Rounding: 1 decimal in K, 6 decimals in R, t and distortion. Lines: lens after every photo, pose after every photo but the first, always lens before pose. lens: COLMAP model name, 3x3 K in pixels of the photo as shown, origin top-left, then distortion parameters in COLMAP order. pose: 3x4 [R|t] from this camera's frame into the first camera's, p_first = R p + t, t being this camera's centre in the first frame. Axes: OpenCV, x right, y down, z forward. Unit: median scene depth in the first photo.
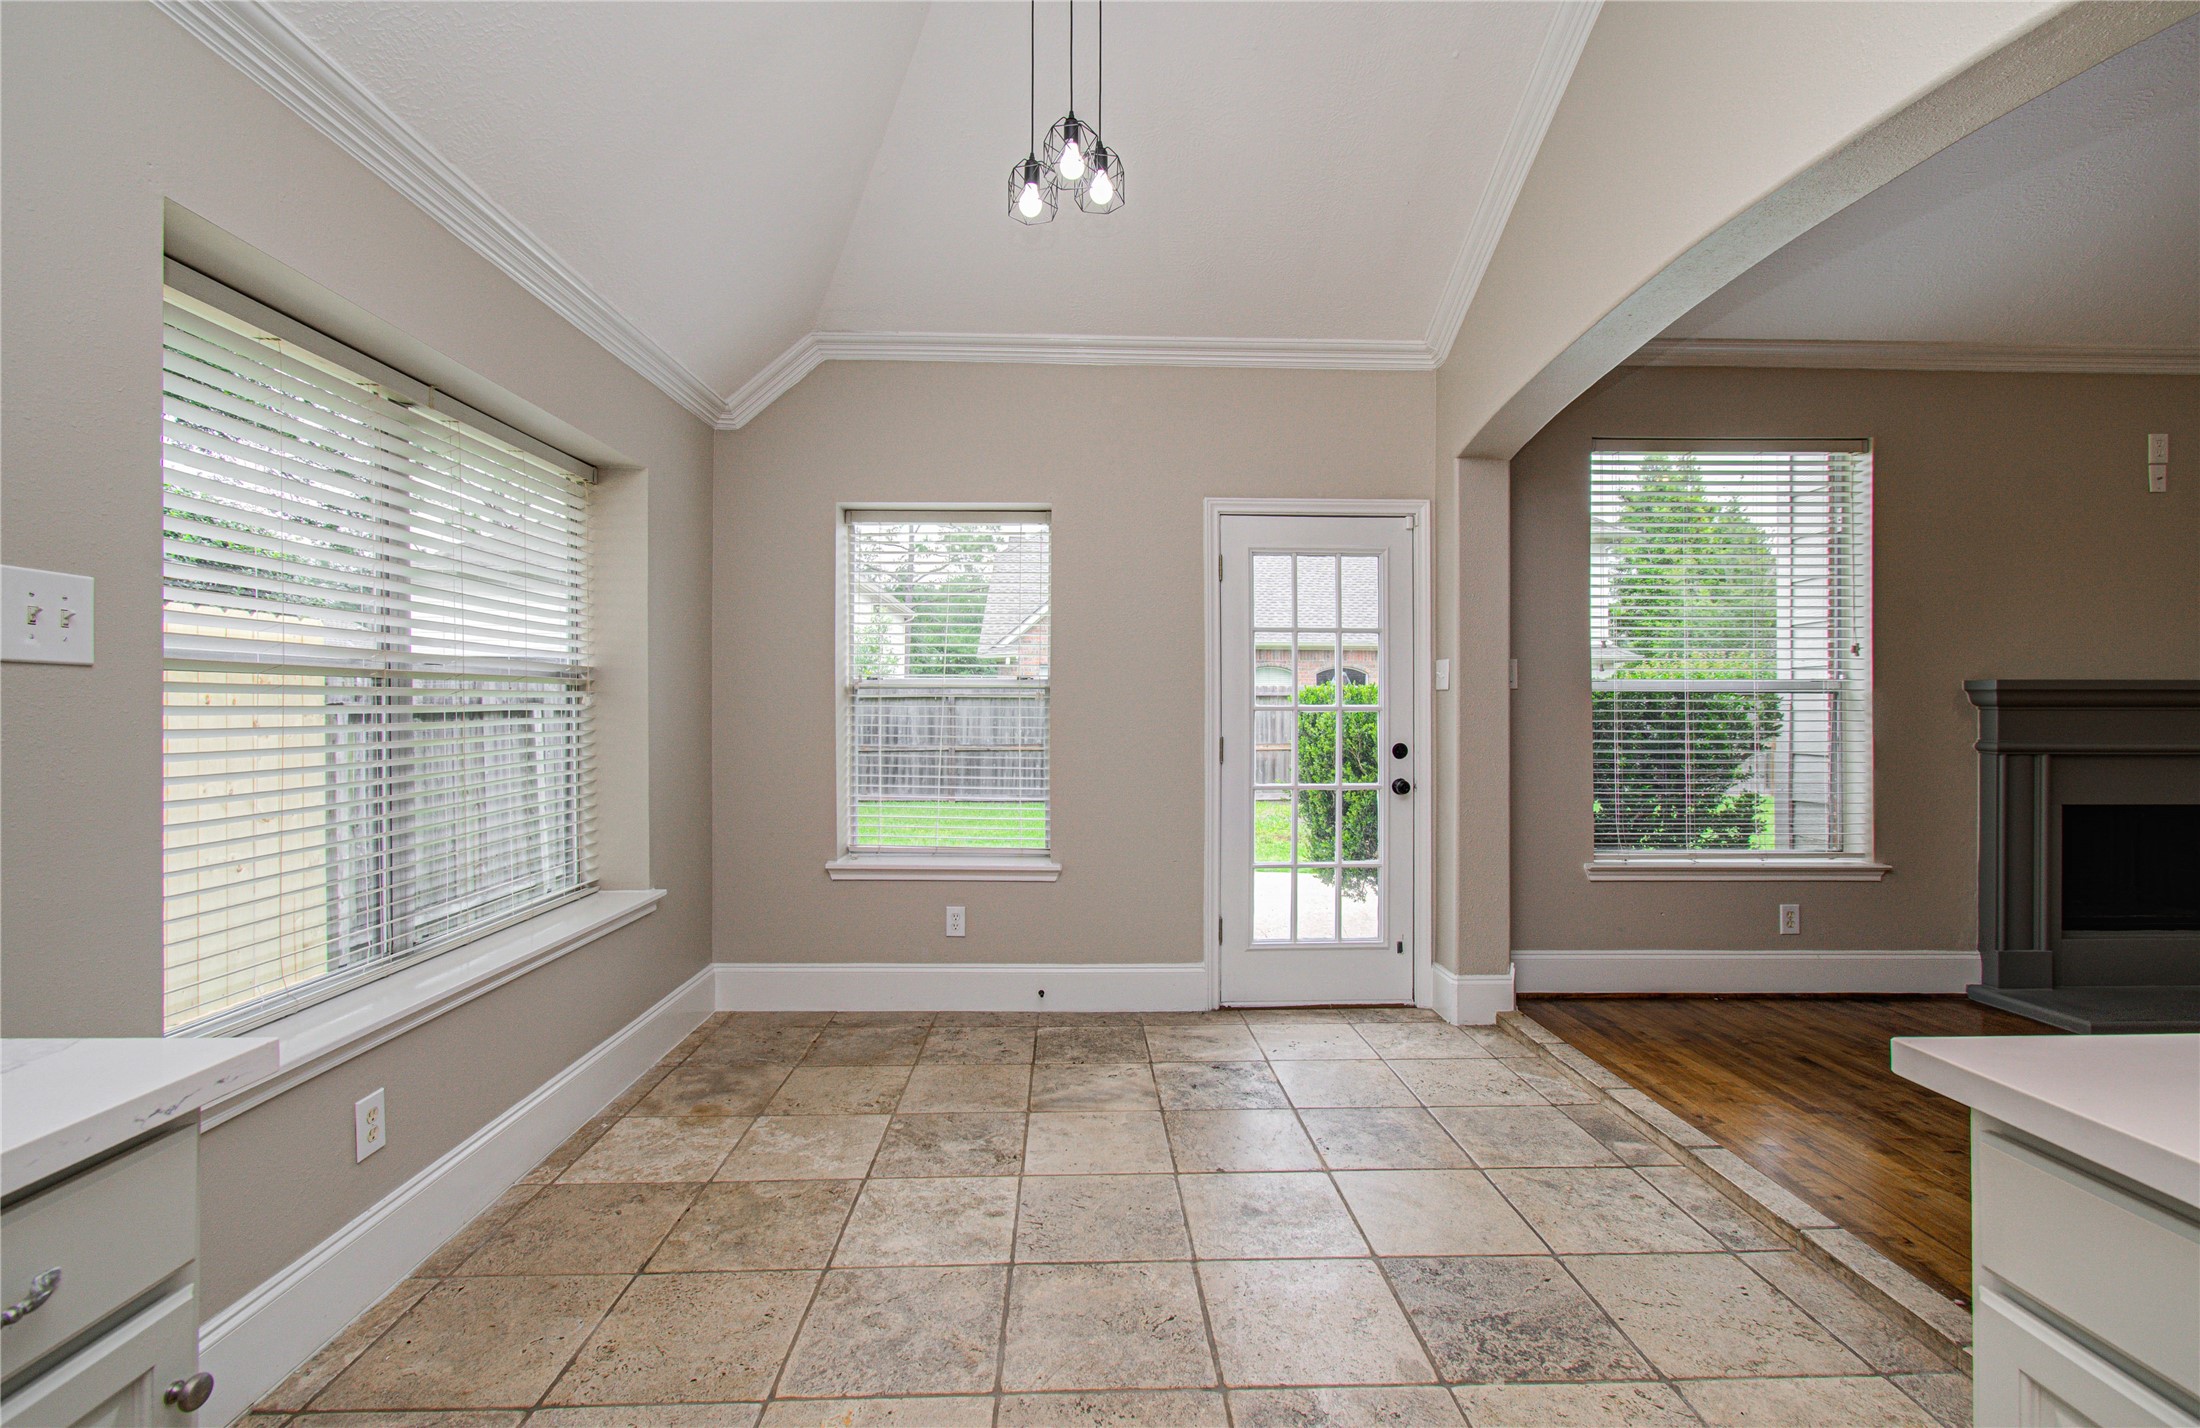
lens RADIAL K [[1013.4, 0, 1085.7], [0, 1013.4, 711.1], [0, 0, 1]] dist [-0.006082, 0.009685]
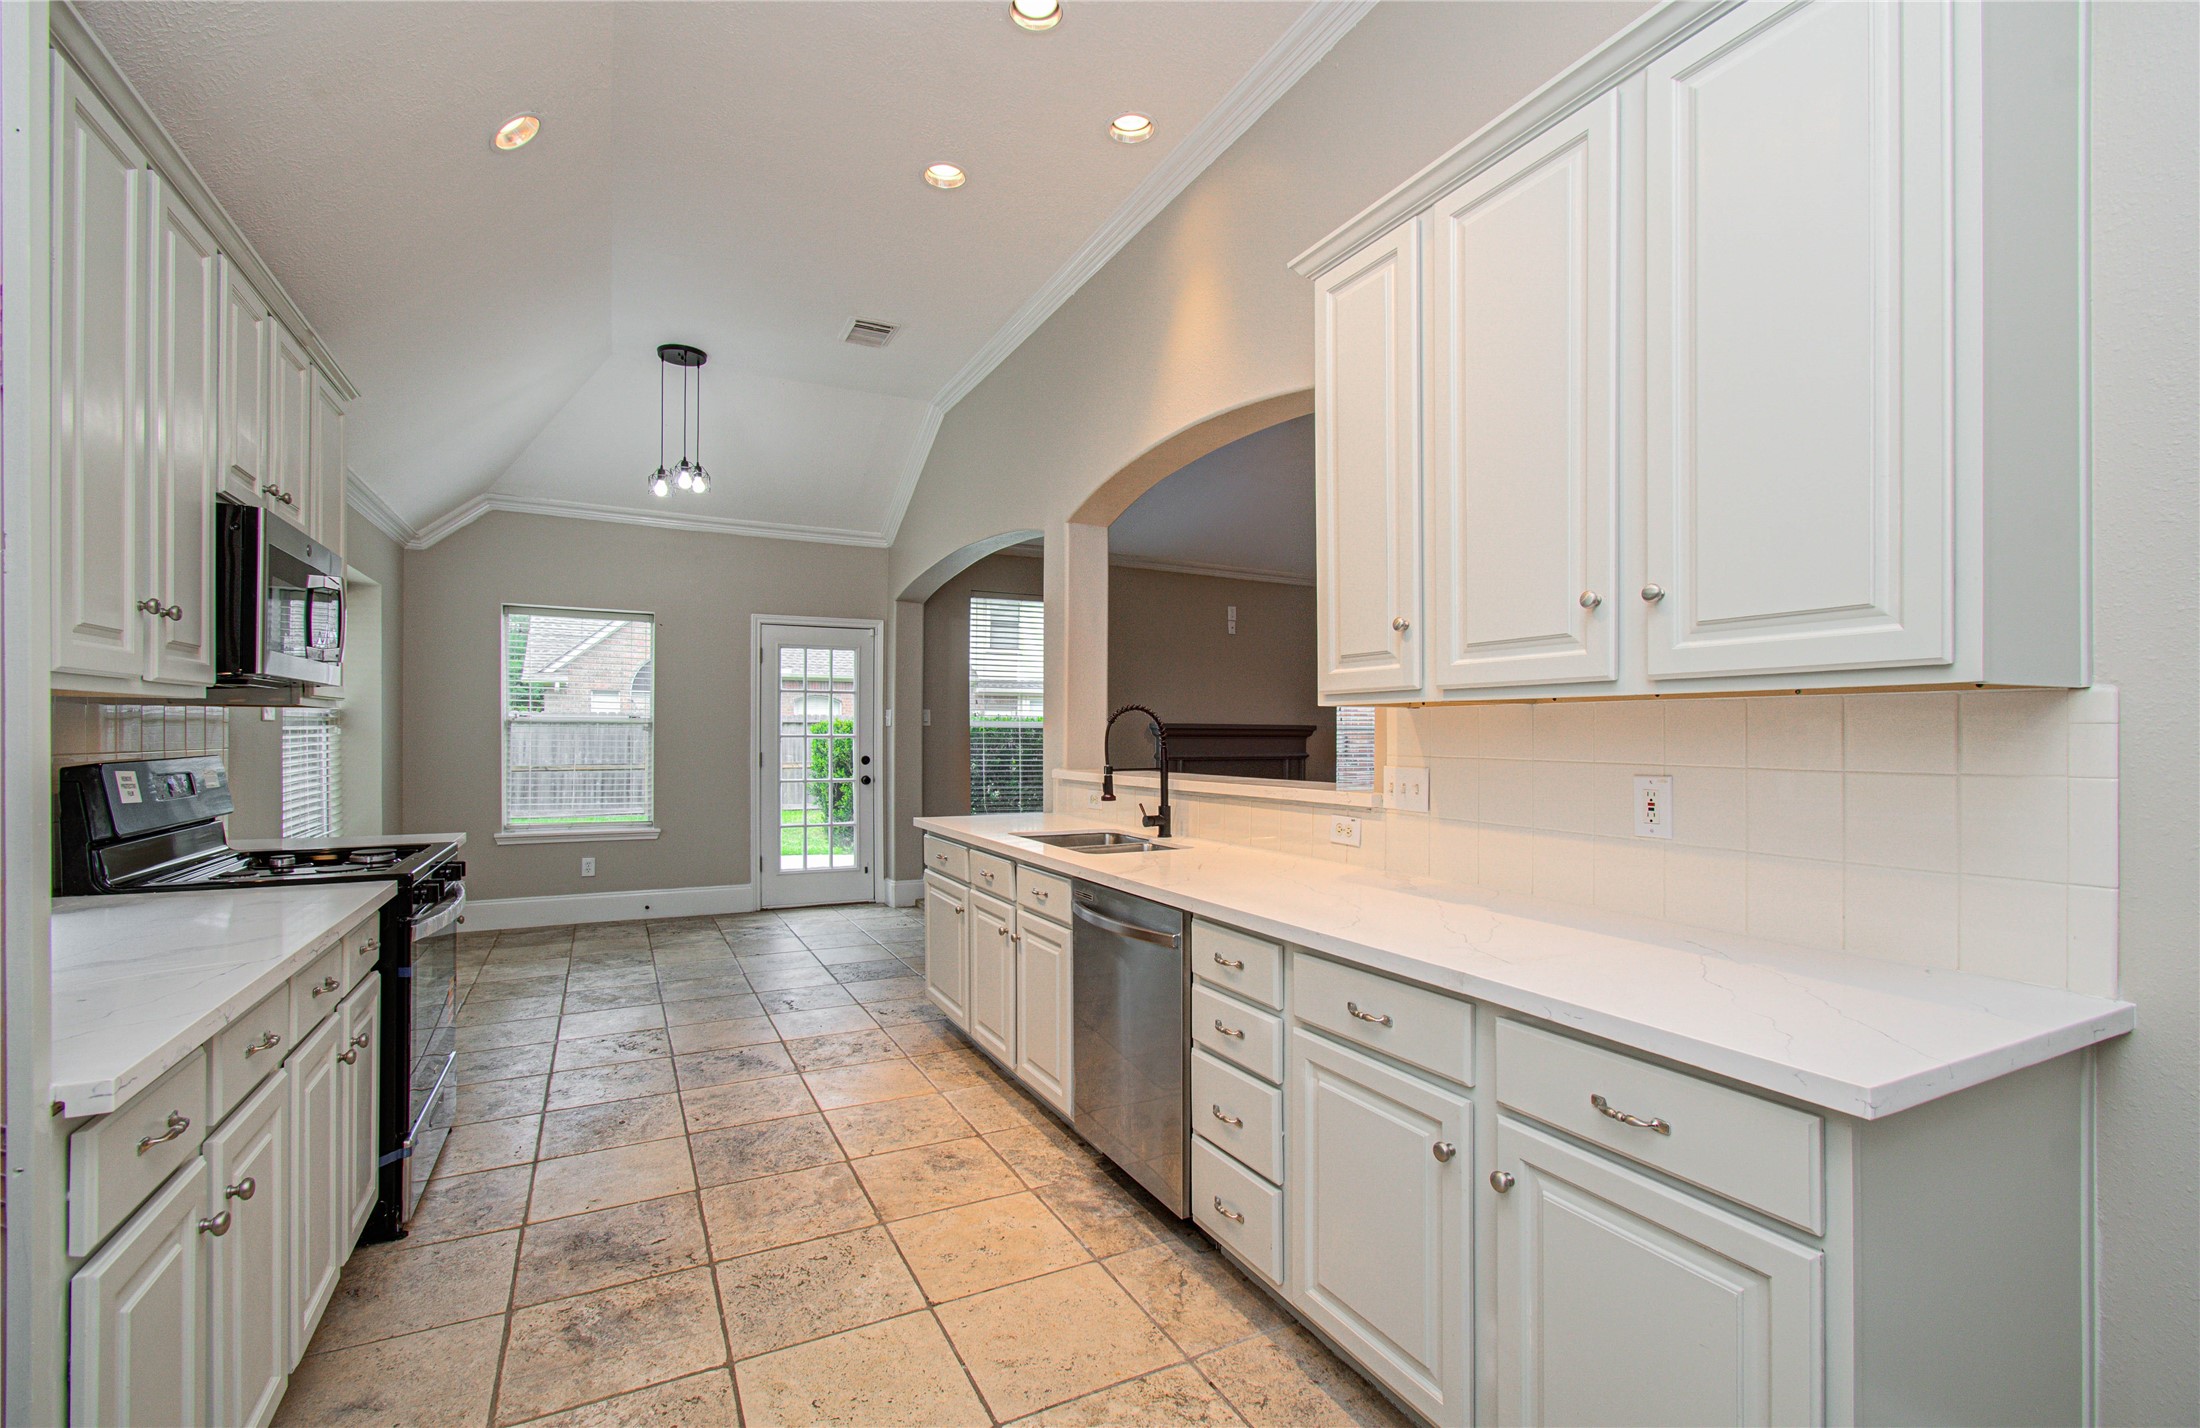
lens RADIAL K [[1008.4, 0, 1148.2], [0, 1008.4, 732.5], [0, 0, 1]] dist [-0.002237, 0.000650]
pose [[0.885971, 0.005791, 0.463705, -0.082129], [-0.005262, 0.999983, -0.002435, -0.008502], [-0.463711, -0.000283, 0.885987, -0.827131]]
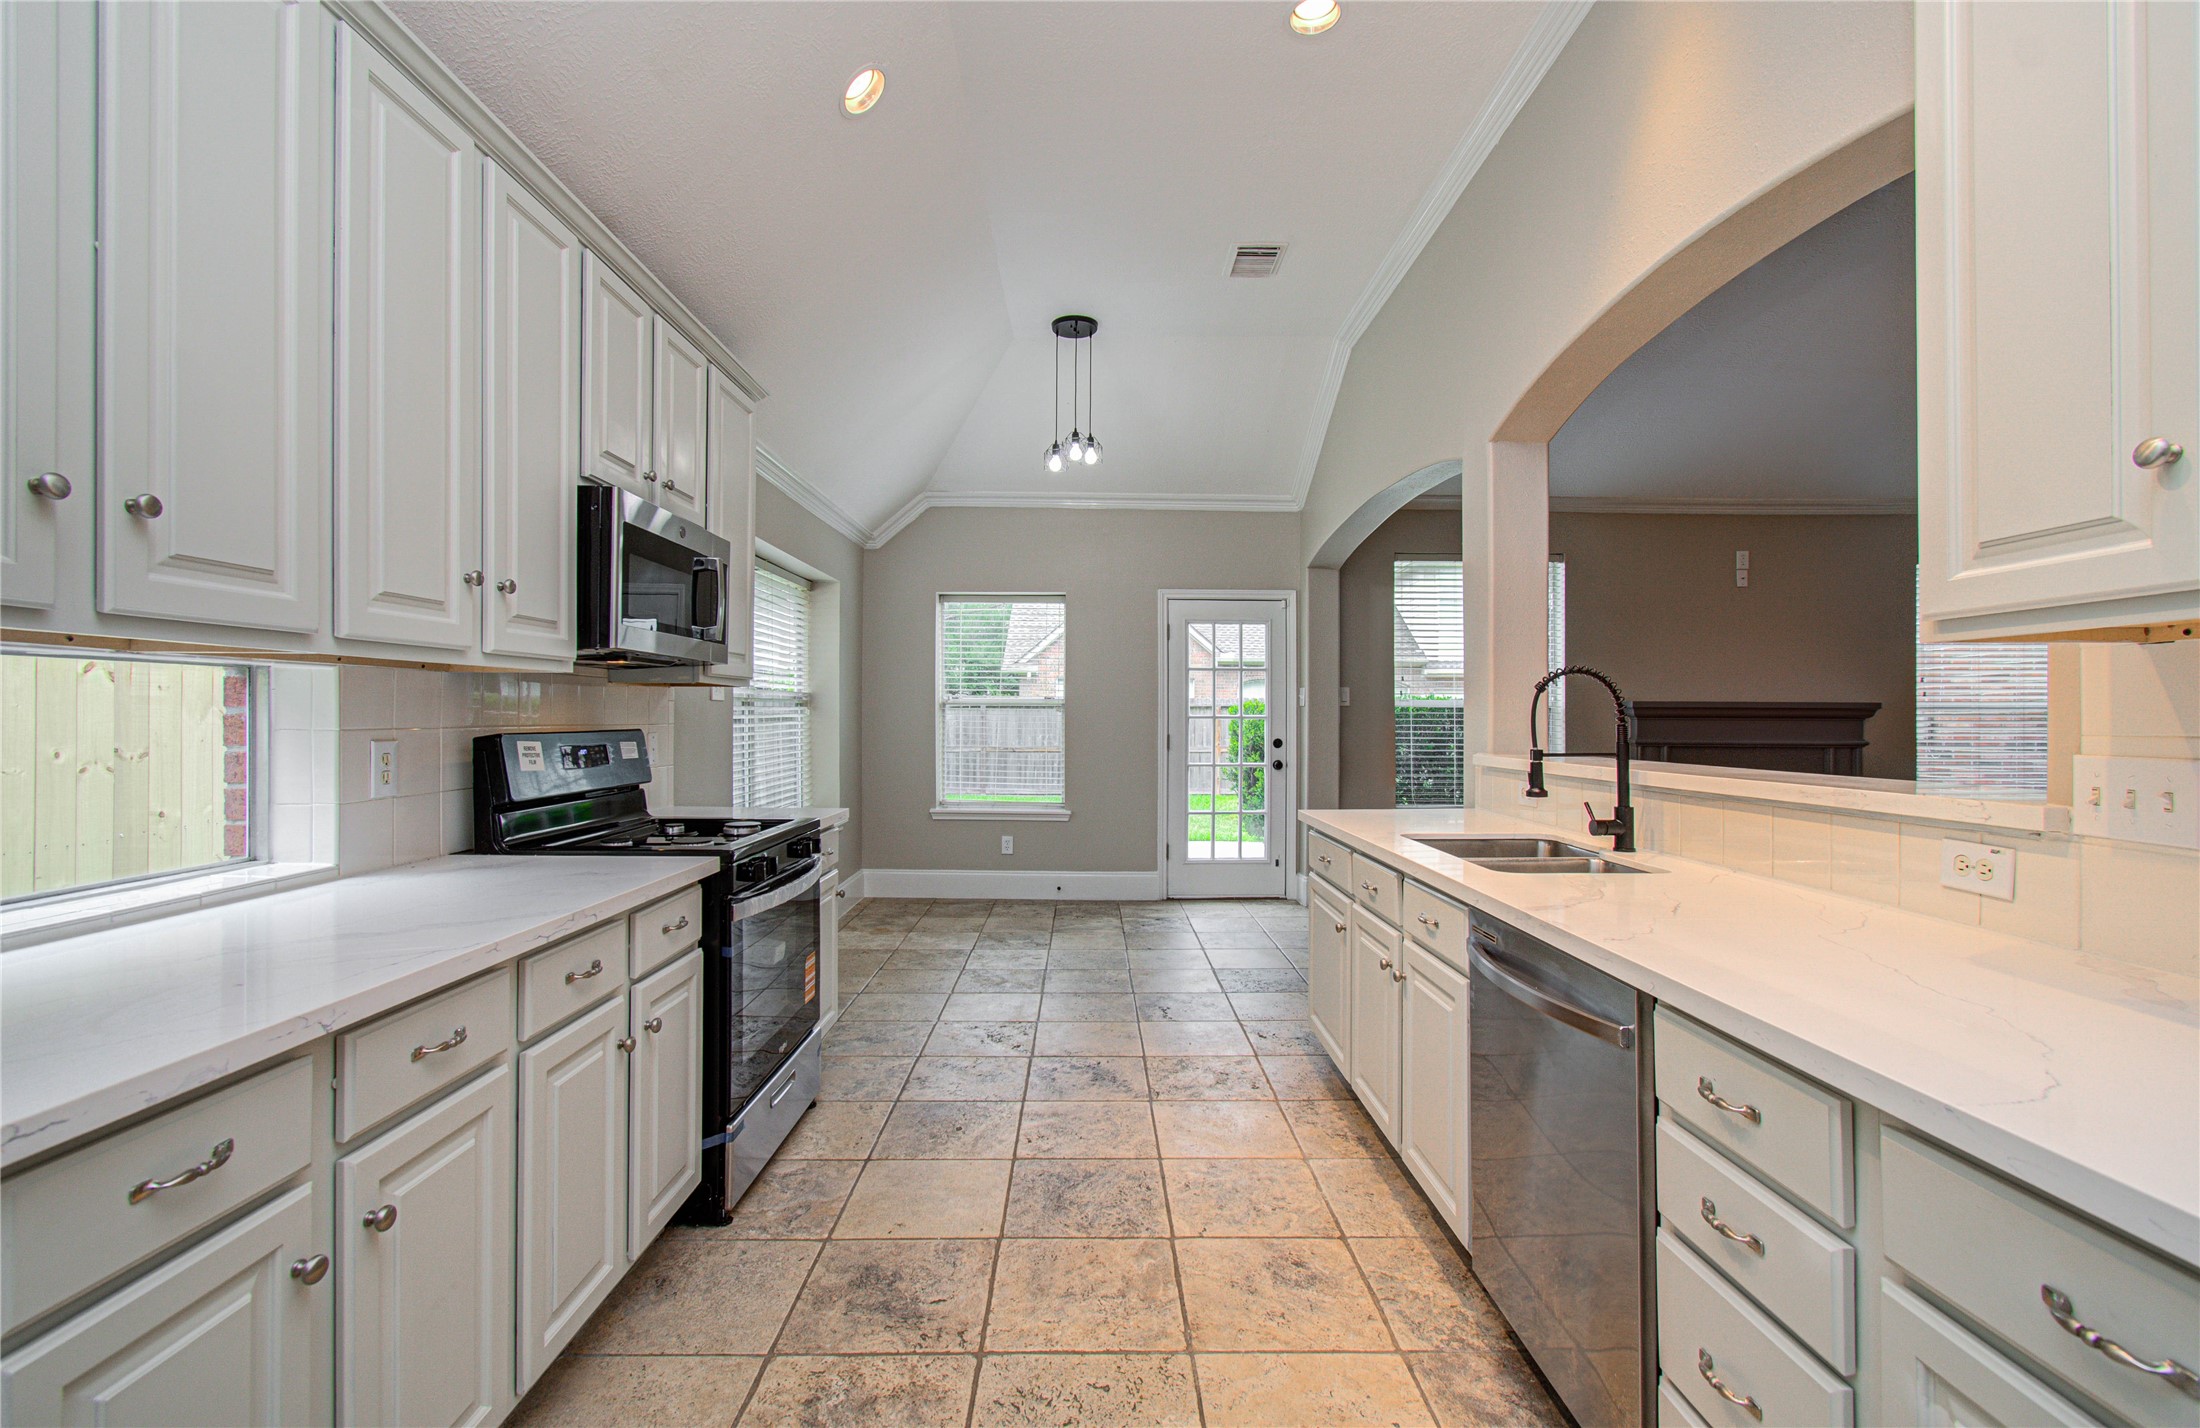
lens RADIAL K [[1013.4, 0, 1085.7], [0, 1013.4, 711.1], [0, 0, 1]] dist [-0.006082, 0.009685]
pose [[0.999876, 0.002841, -0.015475, 0.025145], [-0.002959, 0.999967, -0.007613, 0.000512], [0.015453, 0.007658, 0.999851, -0.666381]]
